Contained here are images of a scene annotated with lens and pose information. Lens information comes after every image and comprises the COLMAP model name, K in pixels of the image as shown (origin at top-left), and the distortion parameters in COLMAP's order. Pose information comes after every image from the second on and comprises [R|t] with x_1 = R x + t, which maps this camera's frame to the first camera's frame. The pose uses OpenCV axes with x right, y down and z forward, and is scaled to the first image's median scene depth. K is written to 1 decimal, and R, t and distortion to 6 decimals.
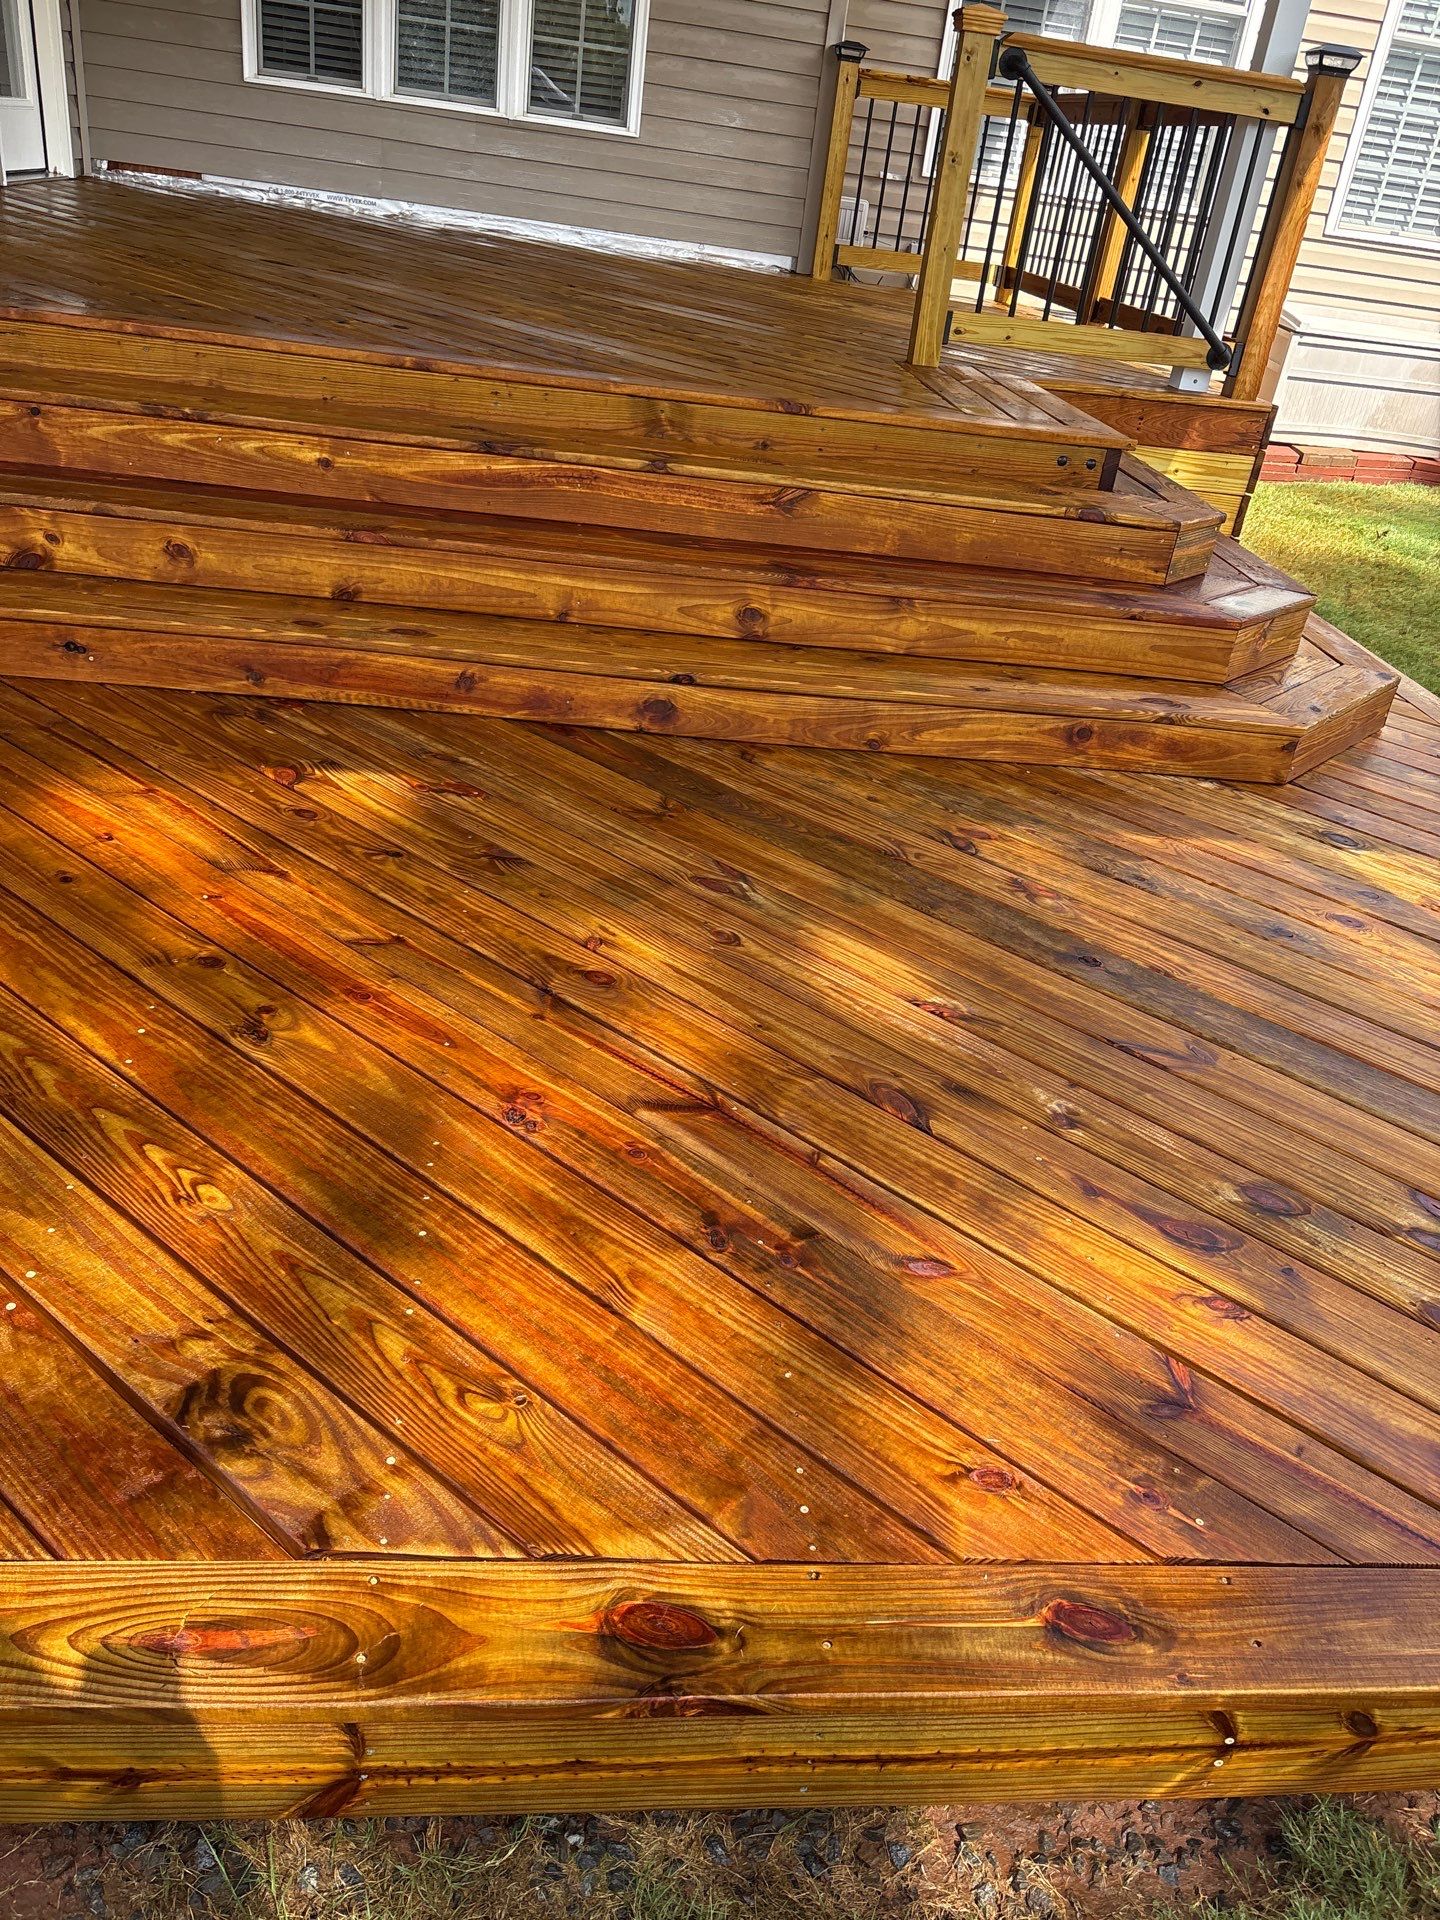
lens RADIAL K [[1479.3, 0, 744.9], [0, 1479.3, 979.0], [0, 0, 1]] dist [0.044226, -0.044473]
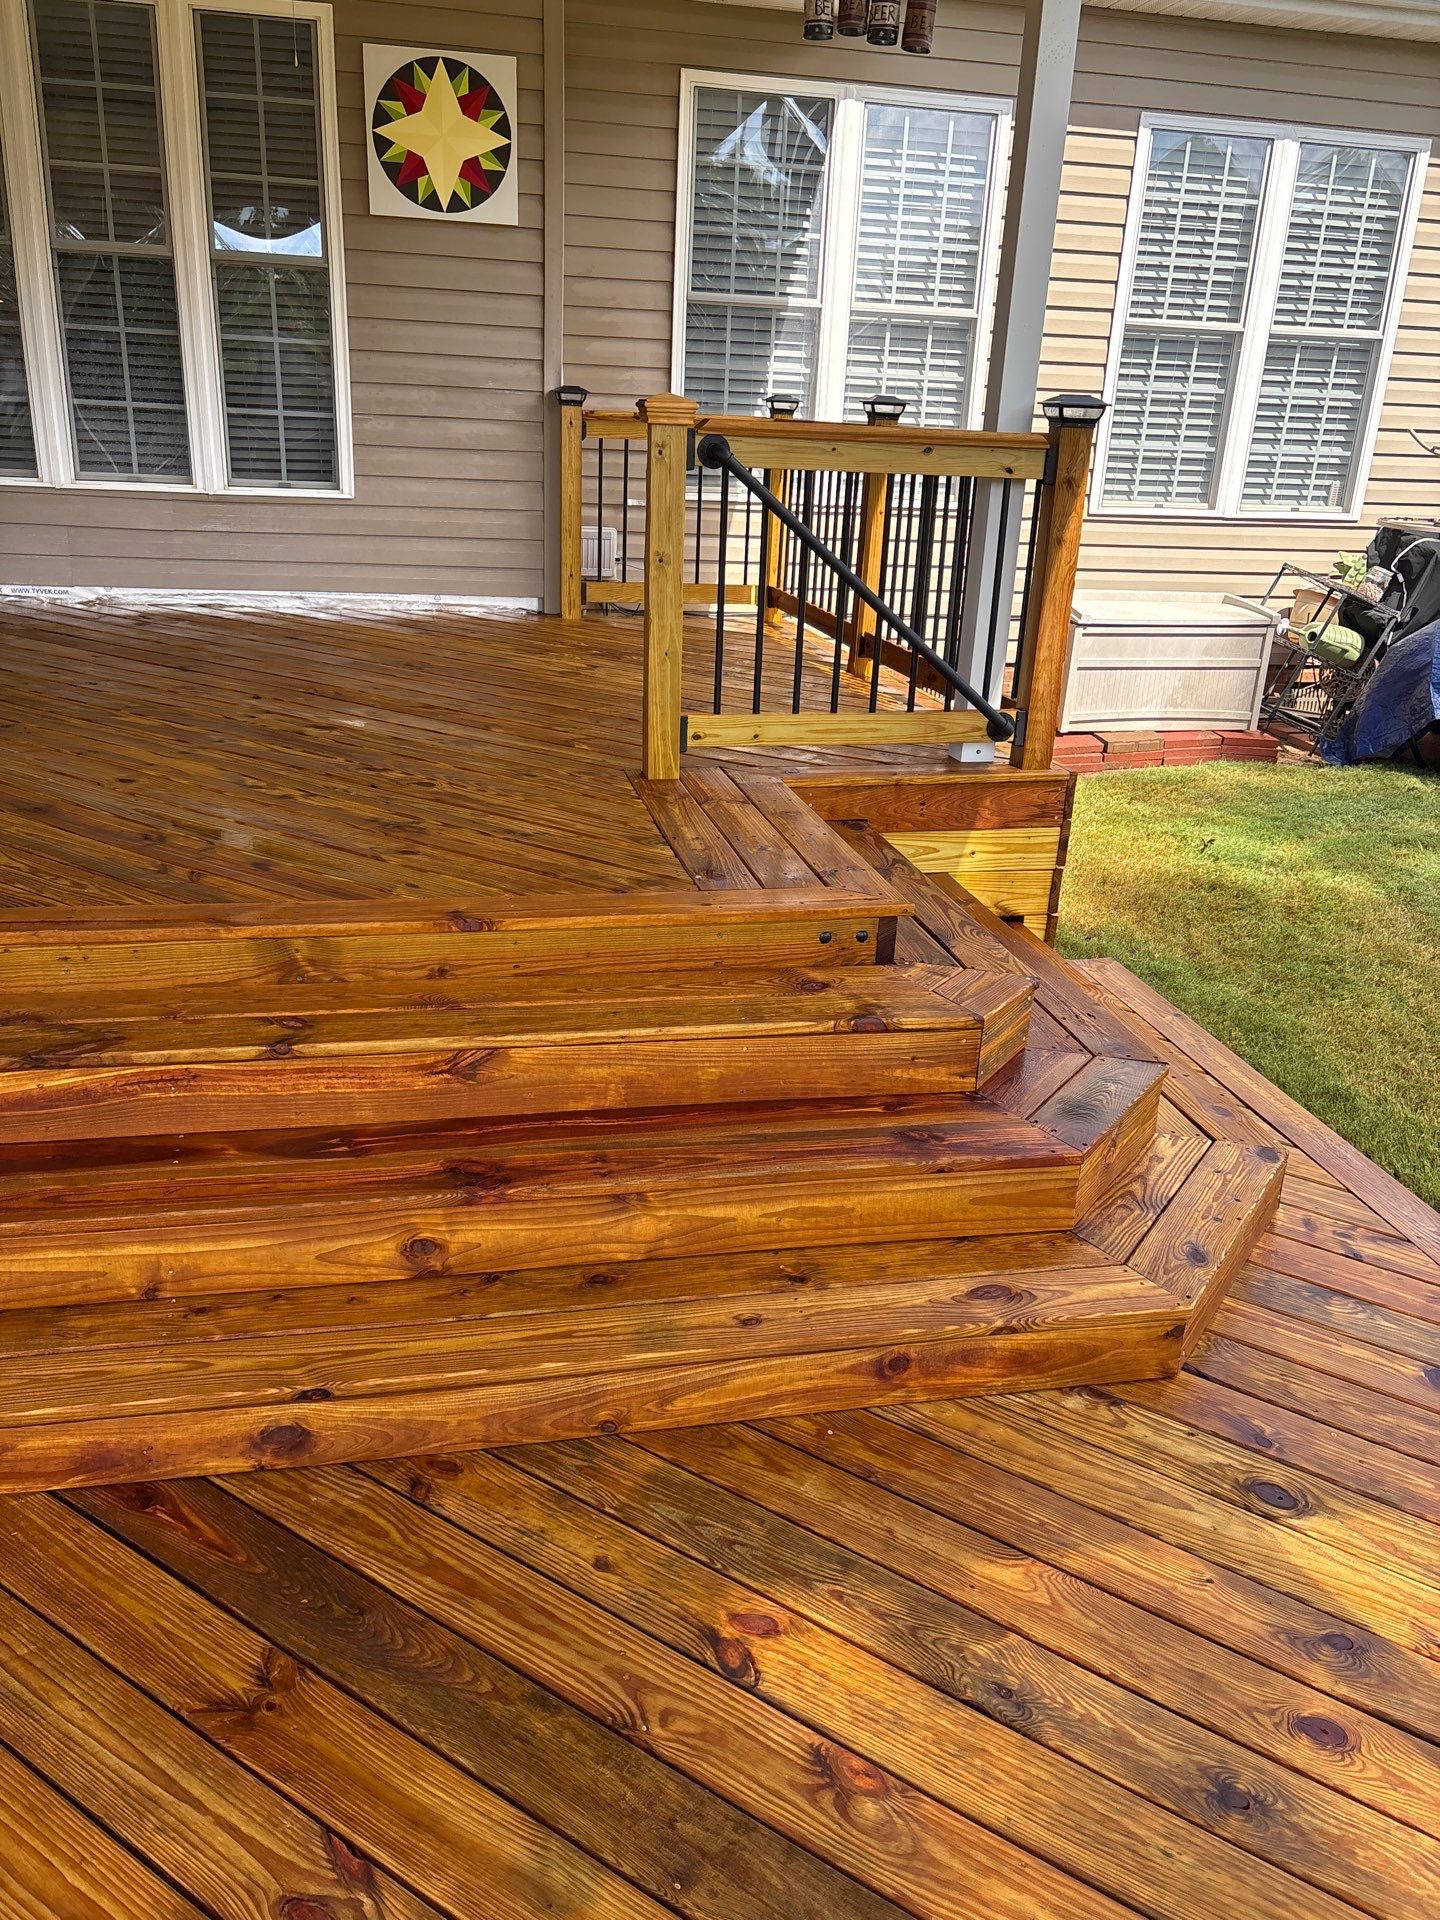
lens RADIAL K [[1497.6, 0, 720.0], [0, 1497.6, 960.0], [0, 0, 1]] dist [0.030788, -0.001031]
pose [[0.990224, -0.116720, 0.076369, 0.103518], [0.127097, 0.980594, -0.149270, -0.244469], [-0.057464, 0.157517, 0.985843, 0.239948]]
